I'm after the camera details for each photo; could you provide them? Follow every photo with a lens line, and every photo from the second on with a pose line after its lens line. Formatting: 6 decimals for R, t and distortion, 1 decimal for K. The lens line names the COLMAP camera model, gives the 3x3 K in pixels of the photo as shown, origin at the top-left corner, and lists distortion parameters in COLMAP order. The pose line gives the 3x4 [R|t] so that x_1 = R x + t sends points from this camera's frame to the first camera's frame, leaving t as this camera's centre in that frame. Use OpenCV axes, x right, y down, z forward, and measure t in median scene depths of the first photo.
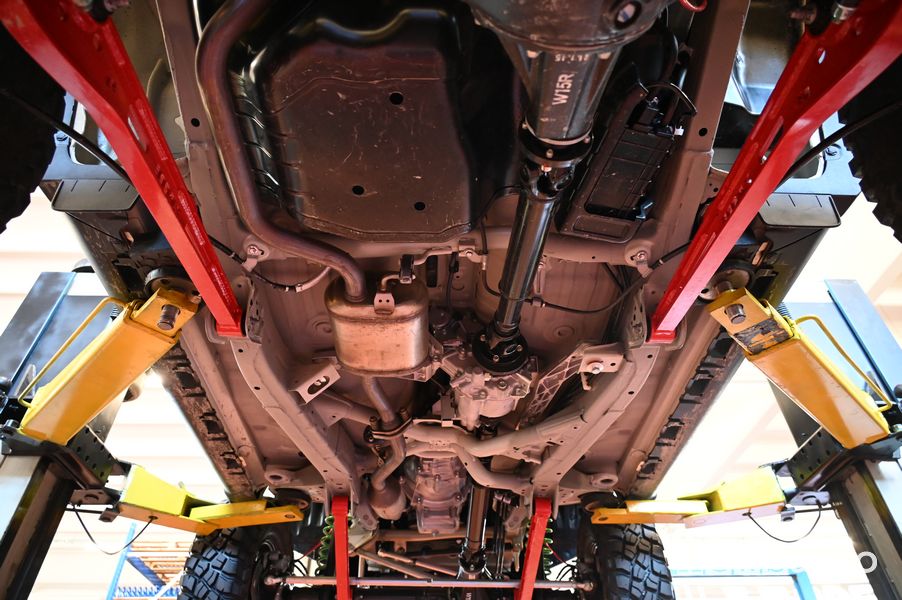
lens RADIAL K [[591.3, 0, 451.0], [0, 591.3, 300.0], [0, 0, 1]] dist [-0.001001, 0.005199]
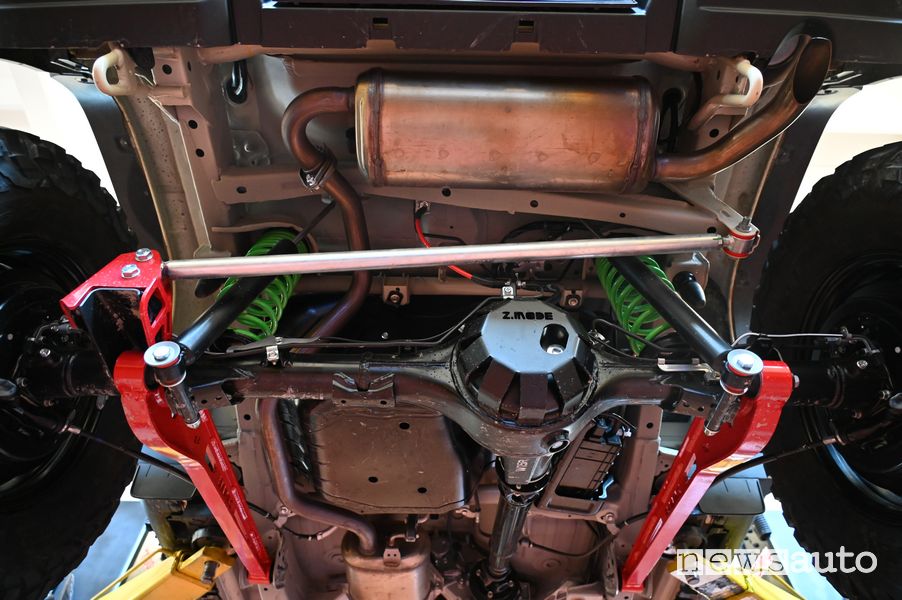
lens RADIAL K [[591.3, 0, 451.0], [0, 591.3, 300.0], [0, 0, 1]] dist [-0.001001, 0.005199]
pose [[0.999812, 0.001454, -0.019339, 0.026041], [-0.005448, 0.978091, -0.208105, -0.246603], [0.018613, 0.208172, 0.977915, -0.249965]]
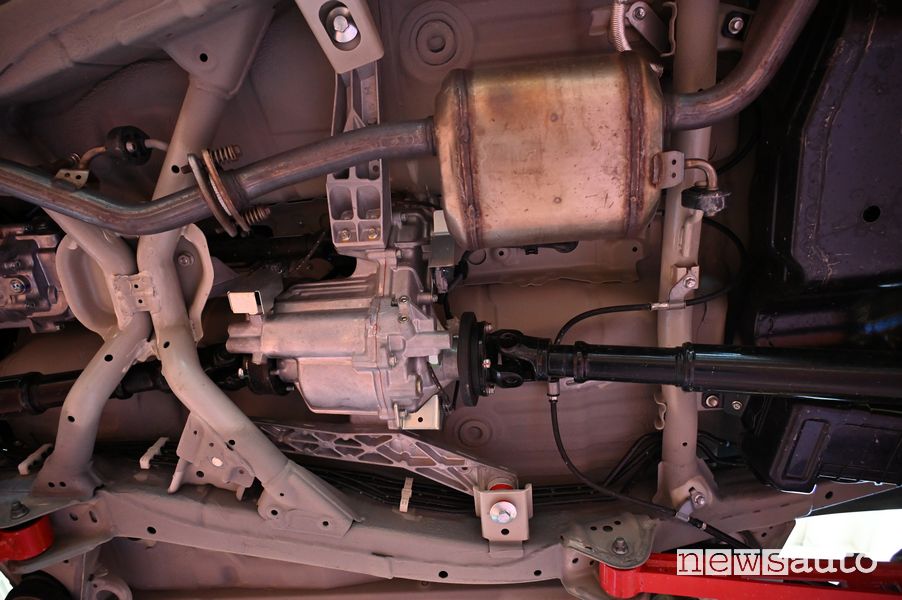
lens RADIAL K [[591.3, 0, 451.0], [0, 591.3, 300.0], [0, 0, 1]] dist [-0.001001, 0.005199]
pose [[0.121582, 0.932132, 0.341099, -0.210749], [-0.704415, 0.323138, -0.631966, 0.537797], [-0.699298, -0.163439, 0.695895, 0.723326]]
